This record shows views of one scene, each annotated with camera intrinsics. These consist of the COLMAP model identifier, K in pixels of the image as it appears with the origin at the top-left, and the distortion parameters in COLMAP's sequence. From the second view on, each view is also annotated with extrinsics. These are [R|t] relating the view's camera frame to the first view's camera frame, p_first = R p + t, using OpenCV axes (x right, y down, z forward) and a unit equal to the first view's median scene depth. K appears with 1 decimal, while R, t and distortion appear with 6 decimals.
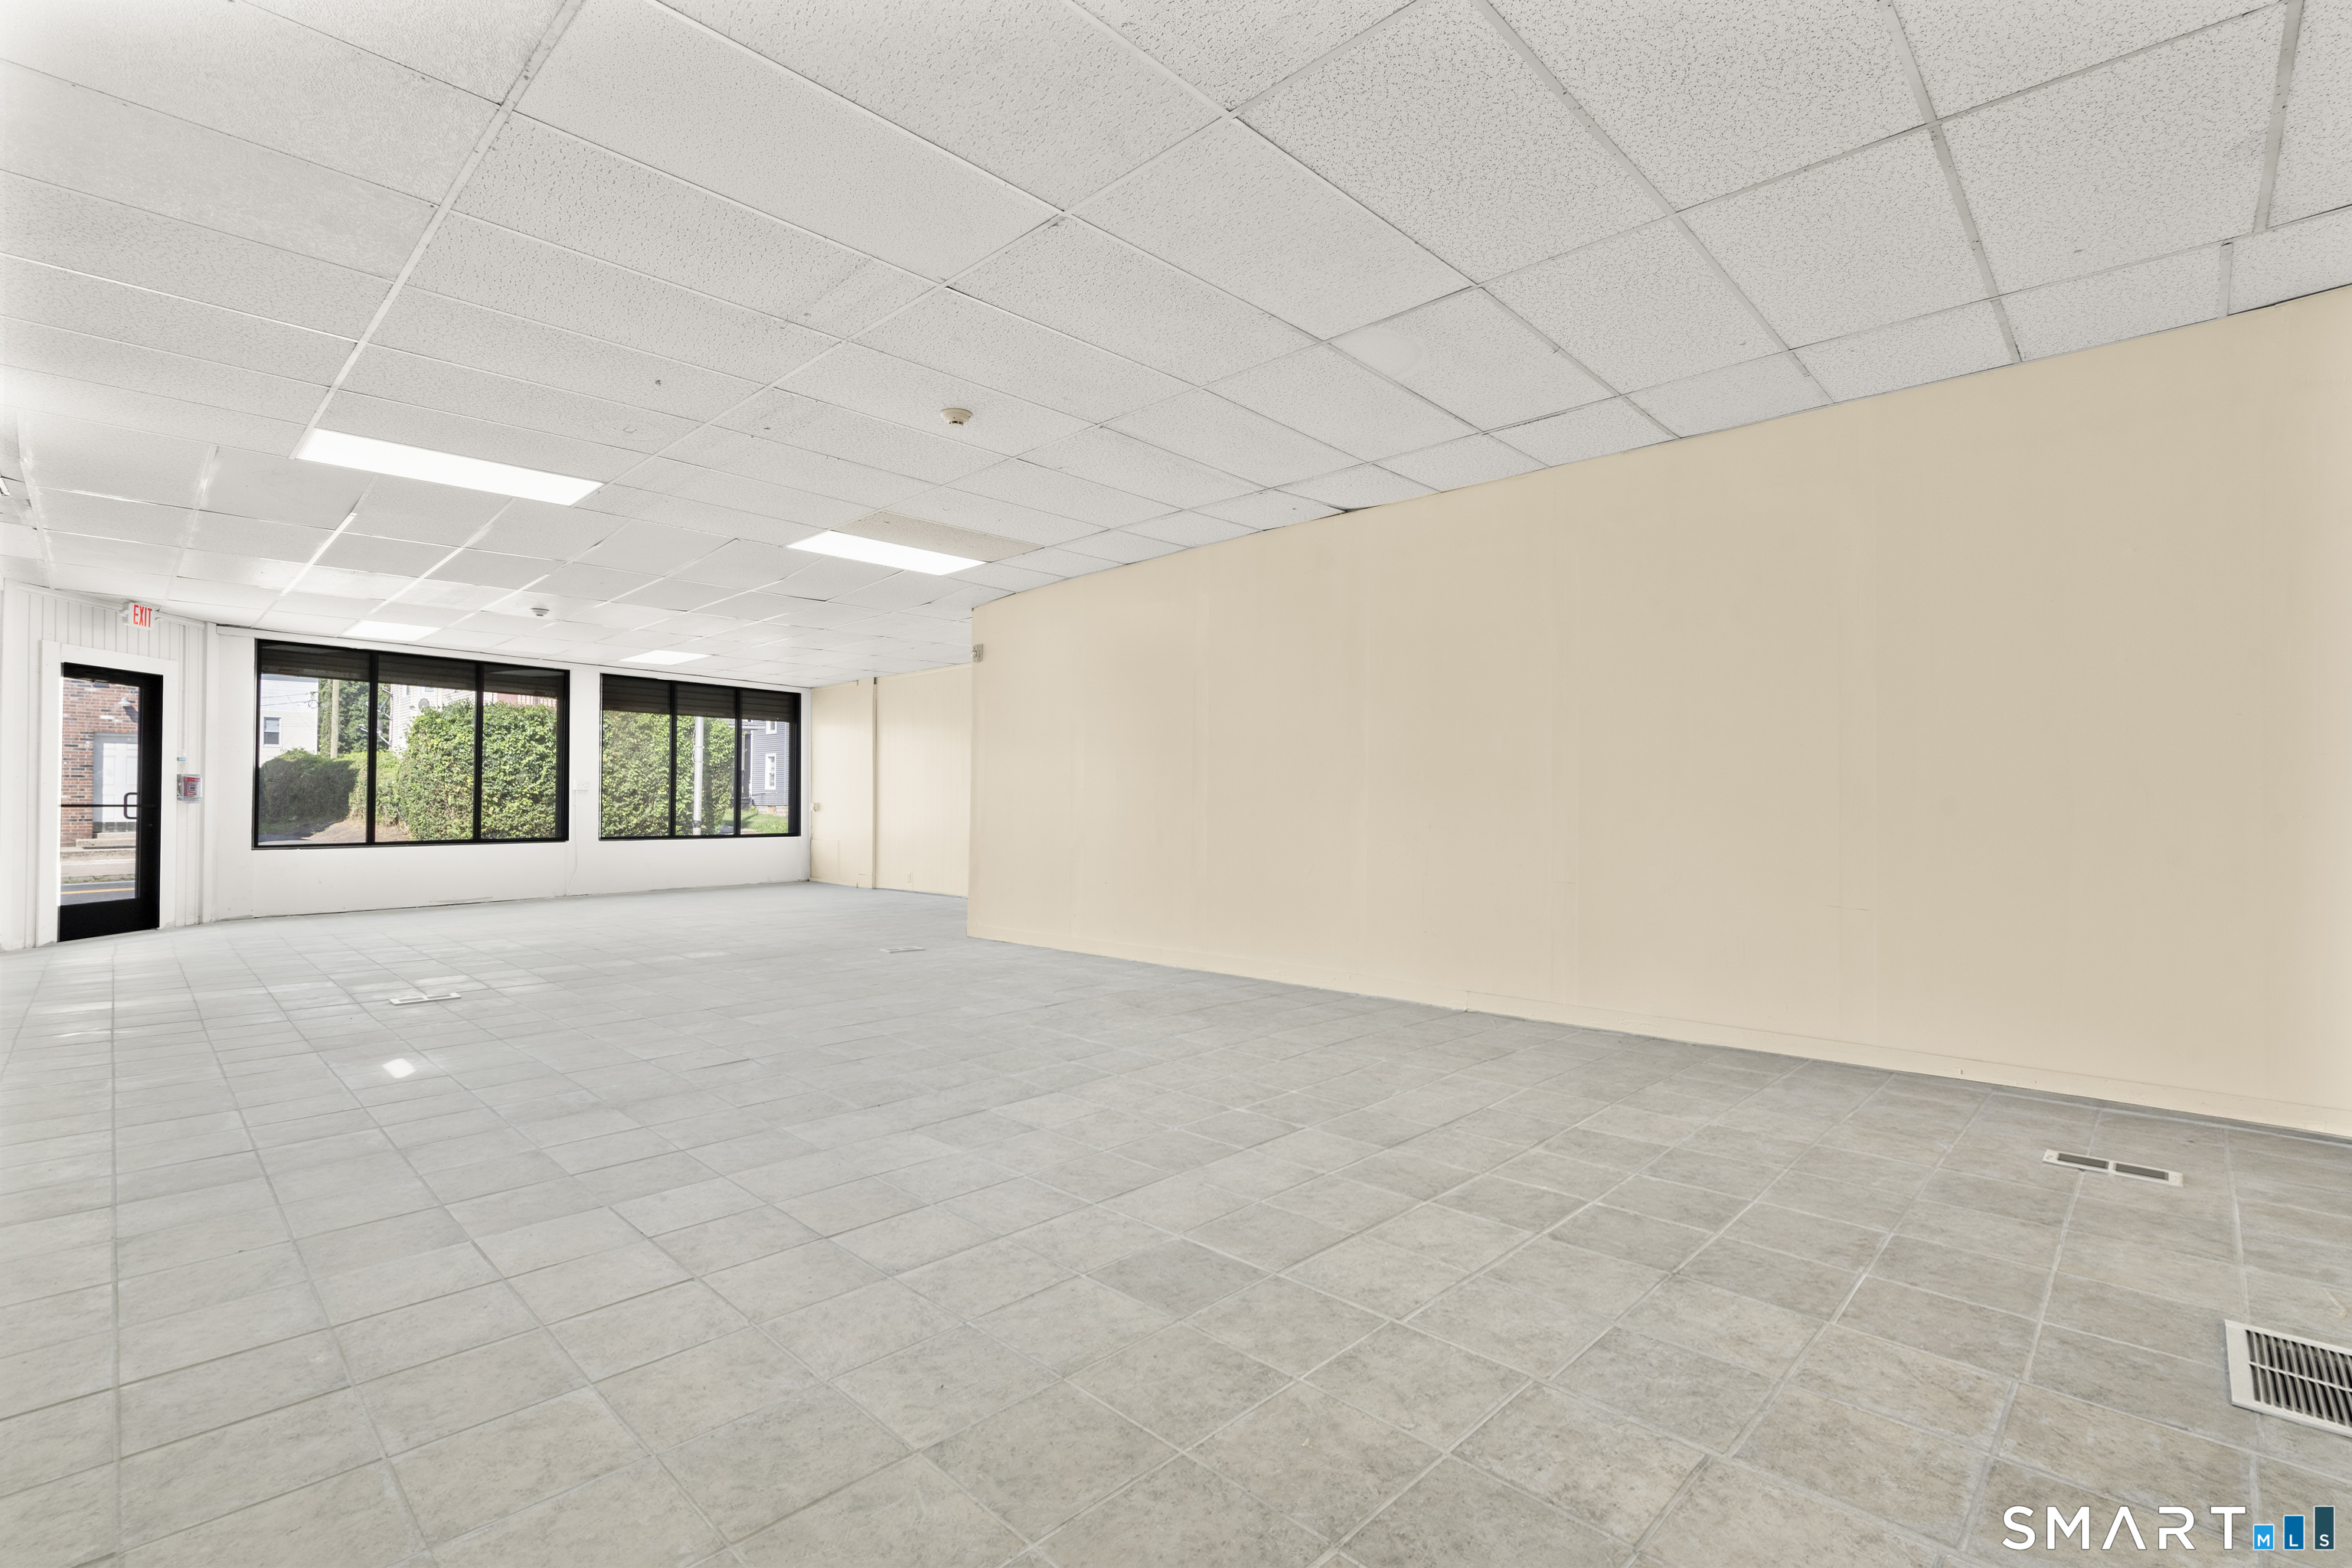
lens RADIAL K [[1048.2, 0, 1184.5], [0, 1048.2, 792.7], [0, 0, 1]] dist [-0.004197, -0.000070]
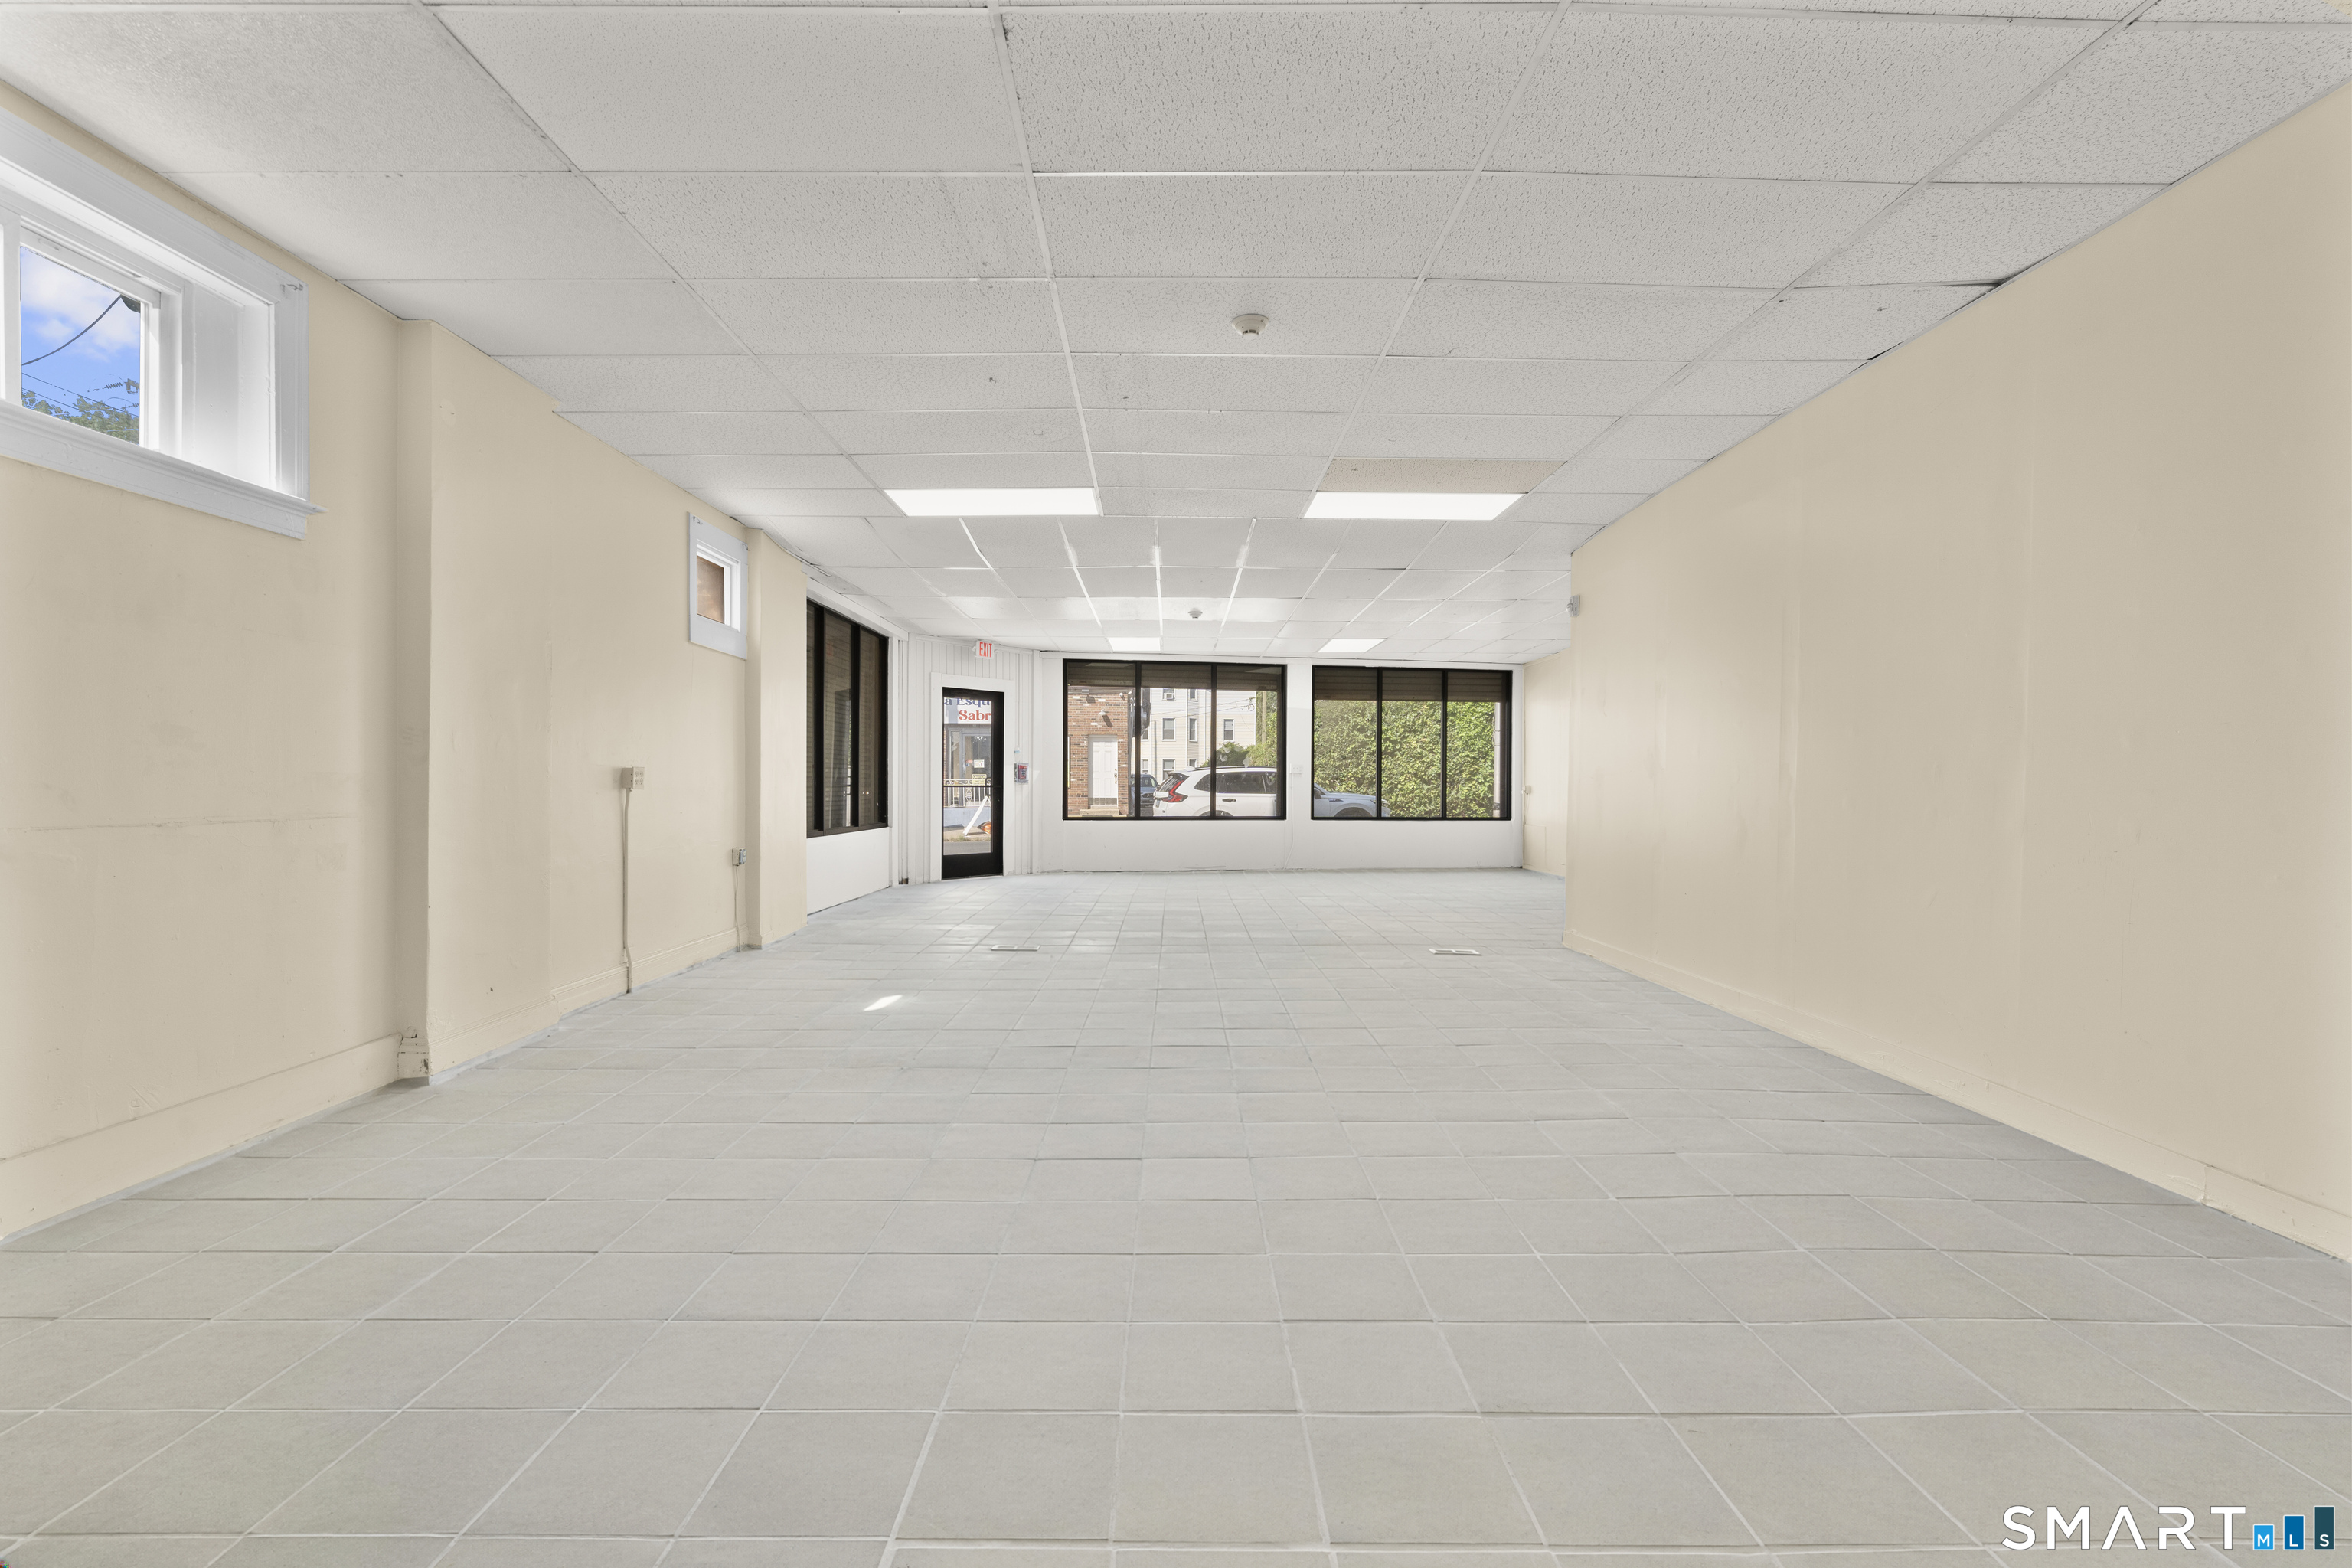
lens RADIAL K [[1056.1, 0, 1178.1], [0, 1056.1, 787.3], [0, 0, 1]] dist [-0.005271, 0.000639]
pose [[0.703131, 0.003753, -0.711050, 0.141877], [0.004206, 0.999947, 0.009437, 0.001330], [0.711048, -0.009626, 0.703078, 0.149920]]
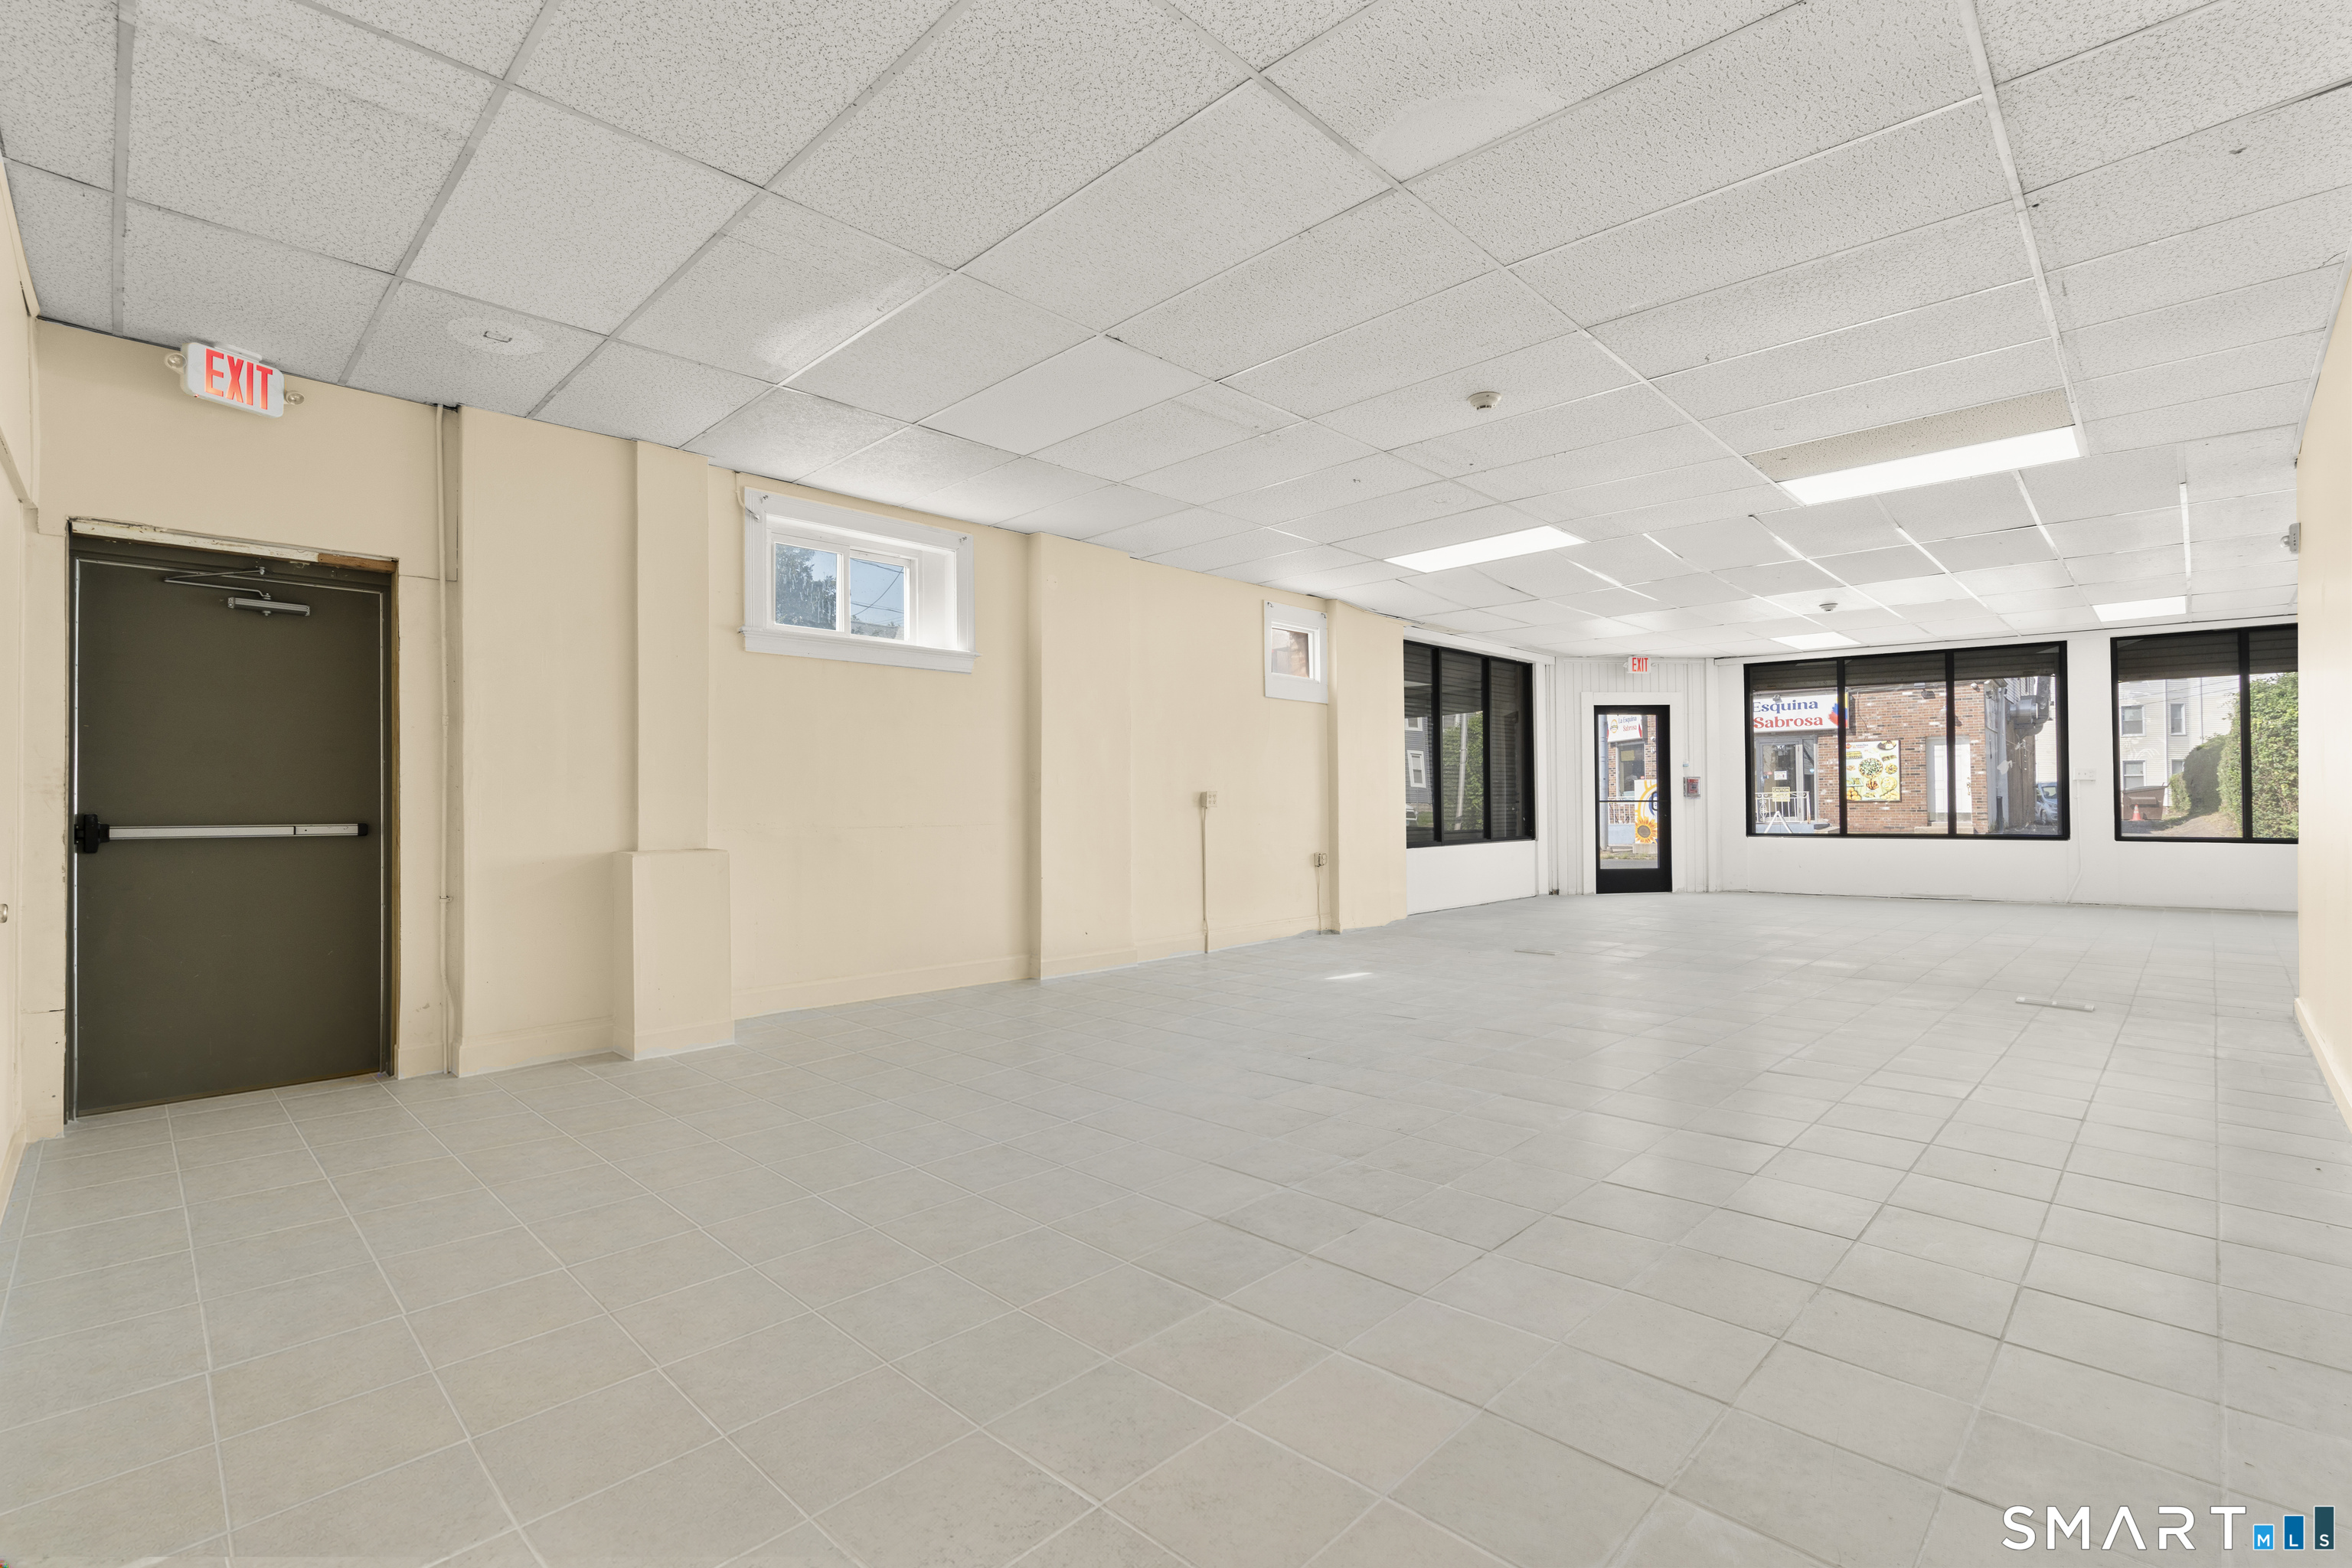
lens RADIAL K [[1056.1, 0, 1178.1], [0, 1056.1, 787.3], [0, 0, 1]] dist [-0.005271, 0.000639]
pose [[0.006727, -0.015924, -0.999851, 0.309618], [0.019511, 0.999685, -0.015790, 0.003077], [0.999787, -0.019402, 0.007035, 0.291260]]
